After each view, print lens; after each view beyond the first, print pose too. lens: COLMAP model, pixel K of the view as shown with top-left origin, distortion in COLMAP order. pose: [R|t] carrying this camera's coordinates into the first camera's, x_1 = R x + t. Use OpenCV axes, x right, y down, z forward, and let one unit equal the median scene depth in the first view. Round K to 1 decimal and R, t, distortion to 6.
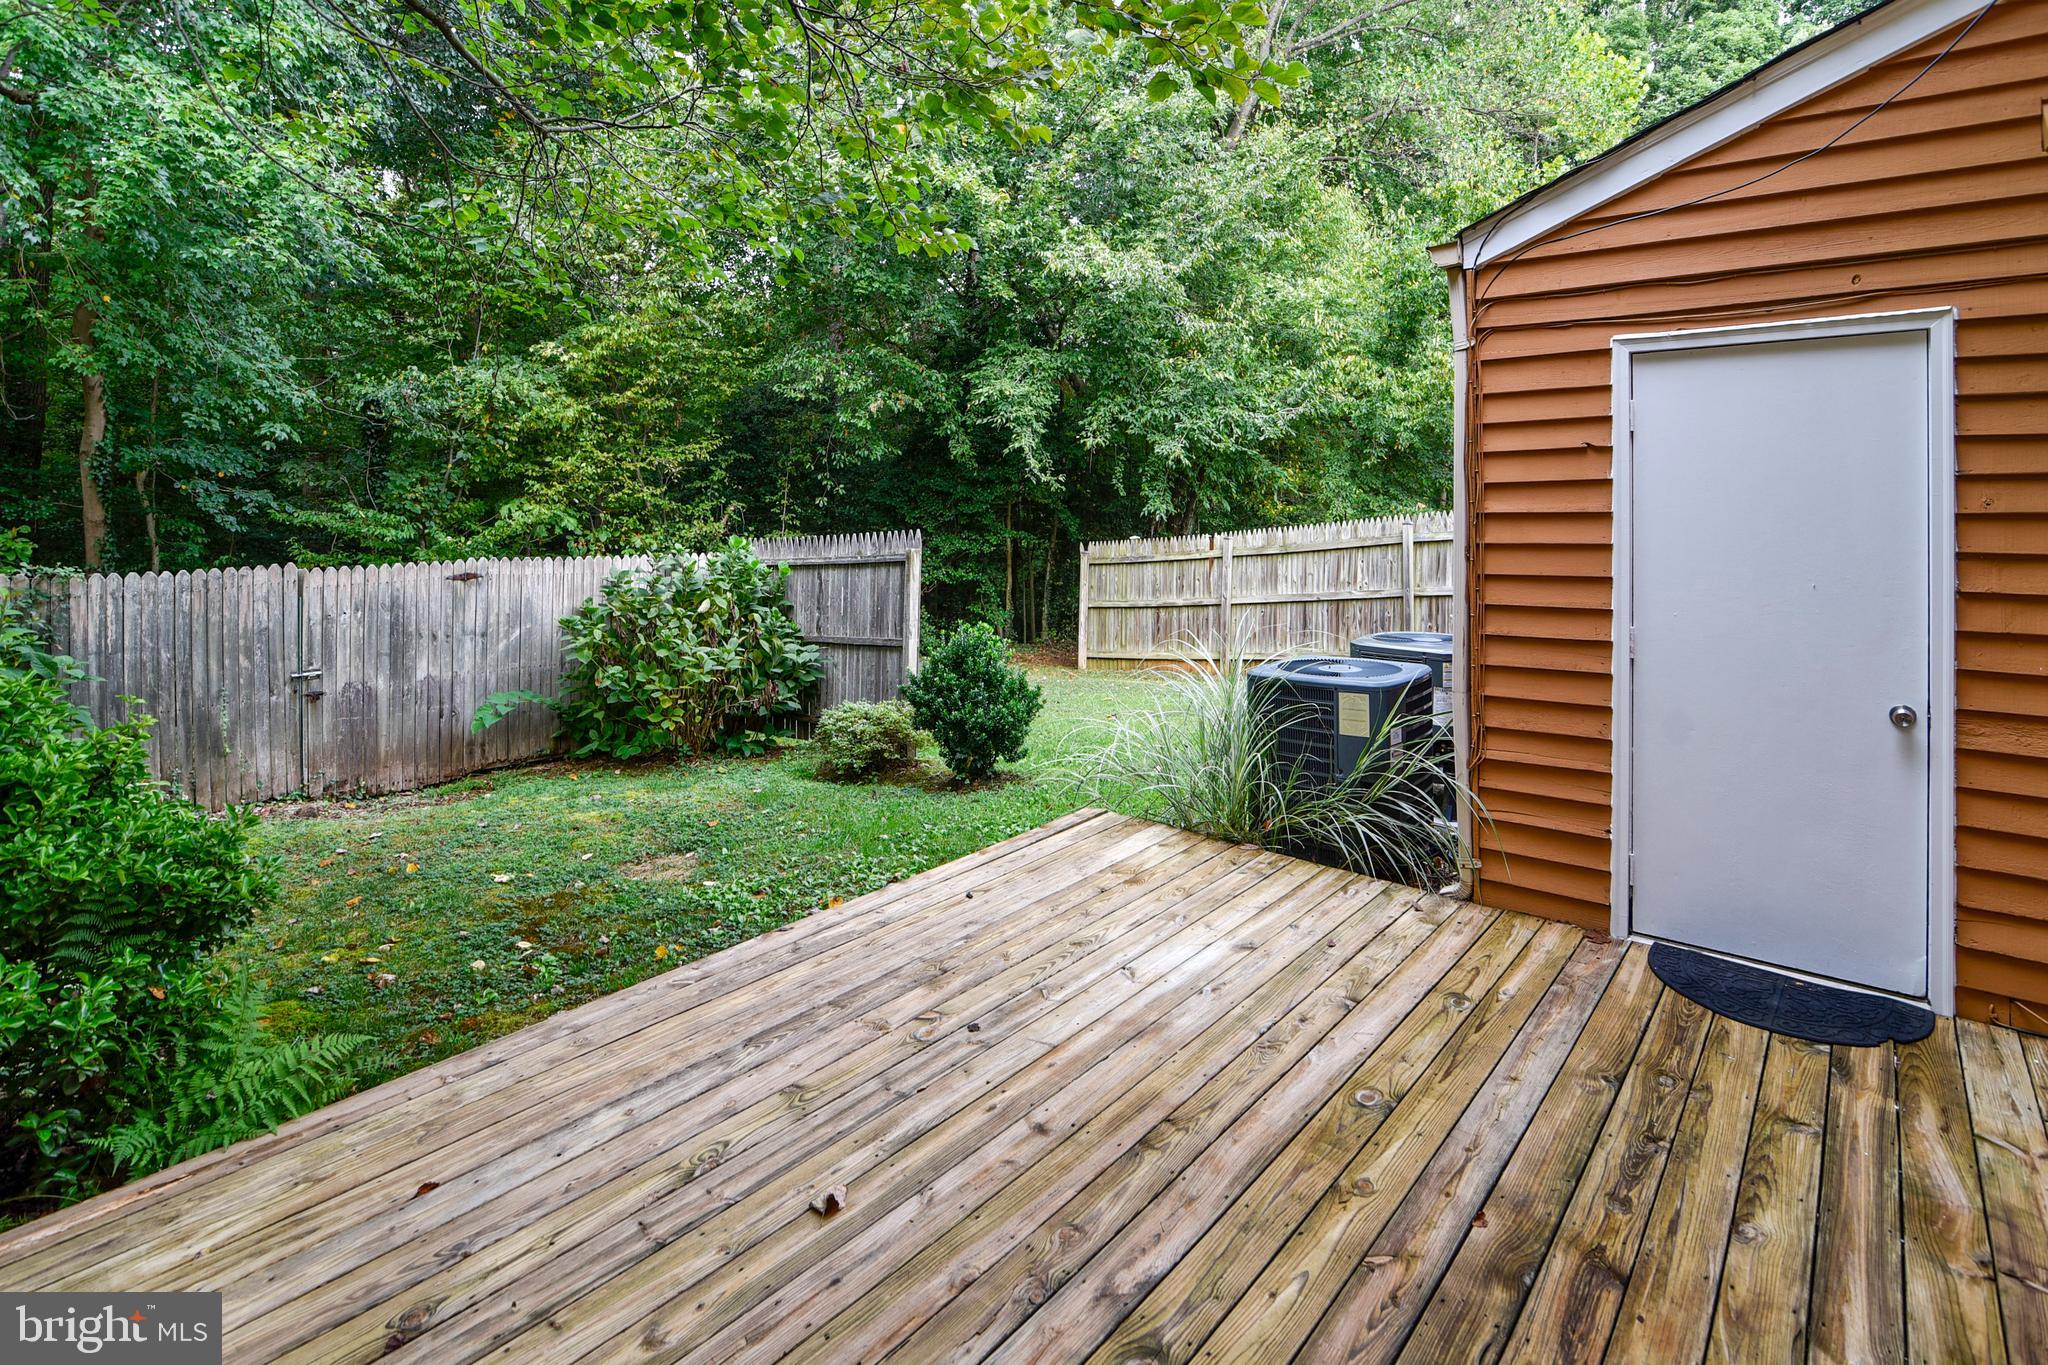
lens RADIAL K [[1064.4, 0, 1026.4], [0, 1064.4, 514.0], [0, 0, 1]] dist [-0.010409, -0.000431]
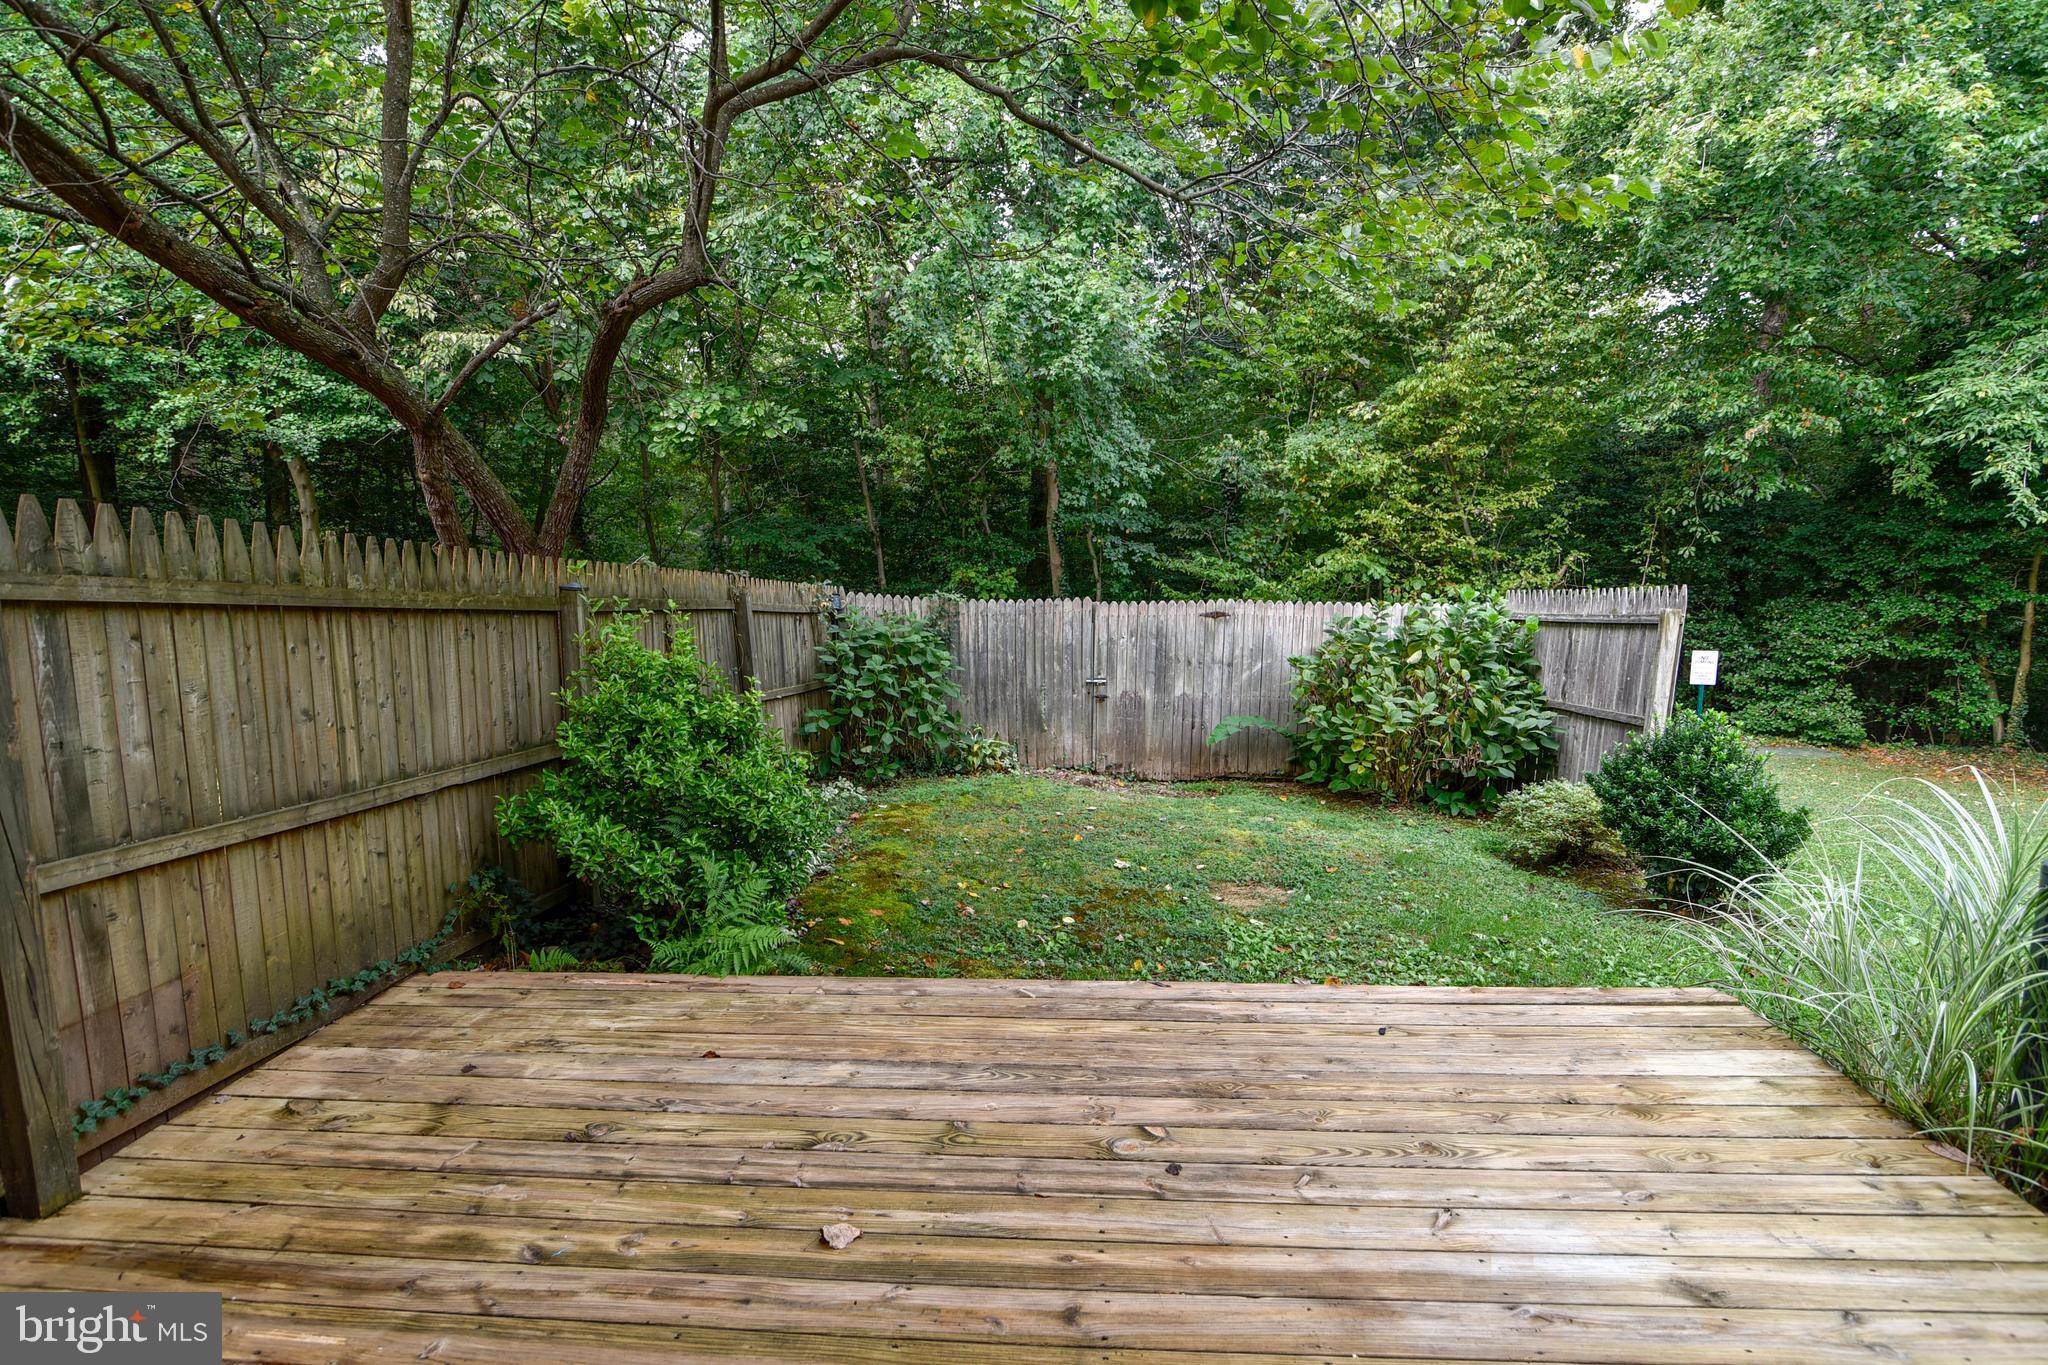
lens RADIAL K [[929.1, 0, 1024.0], [0, 929.1, 682.5], [0, 0, 1]] dist [-0.018202, -0.000291]
pose [[0.584503, 0.109317, -0.803994, 0.176628], [-0.006716, 0.991501, 0.129929, 0.000869], [0.811364, -0.070544, 0.580269, 0.204381]]
